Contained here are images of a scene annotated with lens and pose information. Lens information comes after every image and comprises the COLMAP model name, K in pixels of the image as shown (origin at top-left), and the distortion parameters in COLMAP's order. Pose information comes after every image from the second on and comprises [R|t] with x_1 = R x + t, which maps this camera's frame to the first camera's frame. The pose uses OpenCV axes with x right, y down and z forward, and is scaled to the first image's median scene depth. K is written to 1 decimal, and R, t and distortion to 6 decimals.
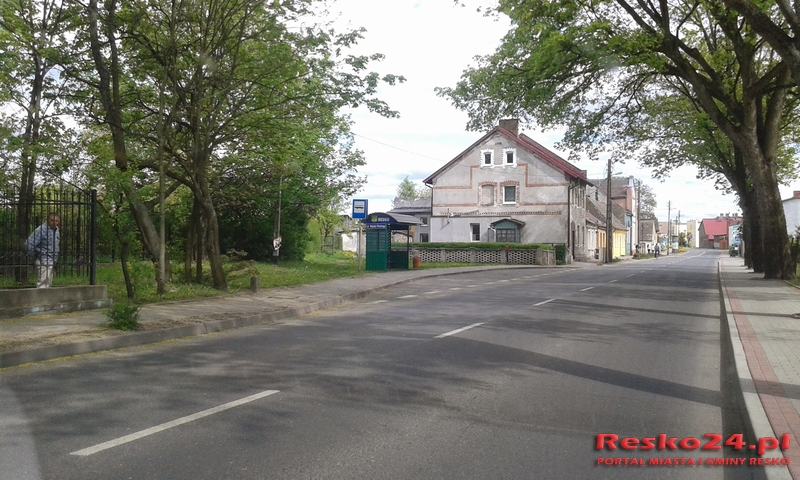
lens RADIAL K [[741.2, 0, 400.0], [0, 741.2, 240.0], [0, 0, 1]] dist [0.063307, -0.171680]
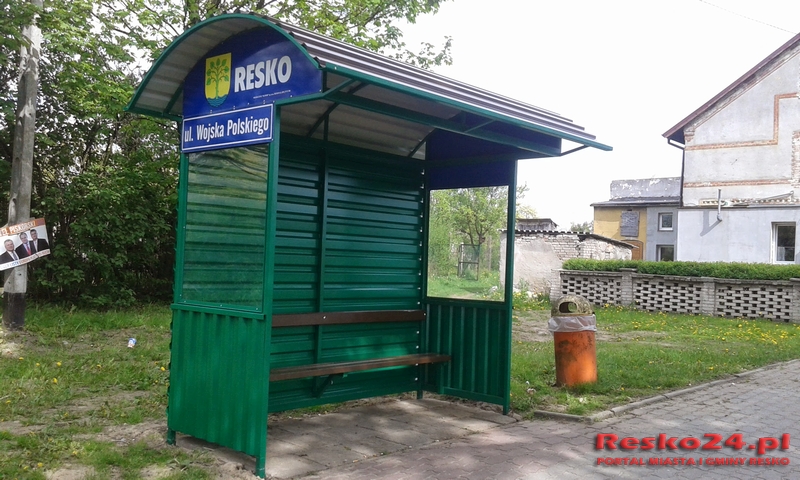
lens RADIAL K [[751.3, 0, 400.0], [0, 751.3, 240.0], [0, 0, 1]] dist [-0.003731, -0.006475]
pose [[0.947624, 0.019195, -0.318811, 0.025930], [-0.026238, 0.999497, -0.017810, 0.002255], [0.318309, 0.025242, 0.947651, 0.493256]]
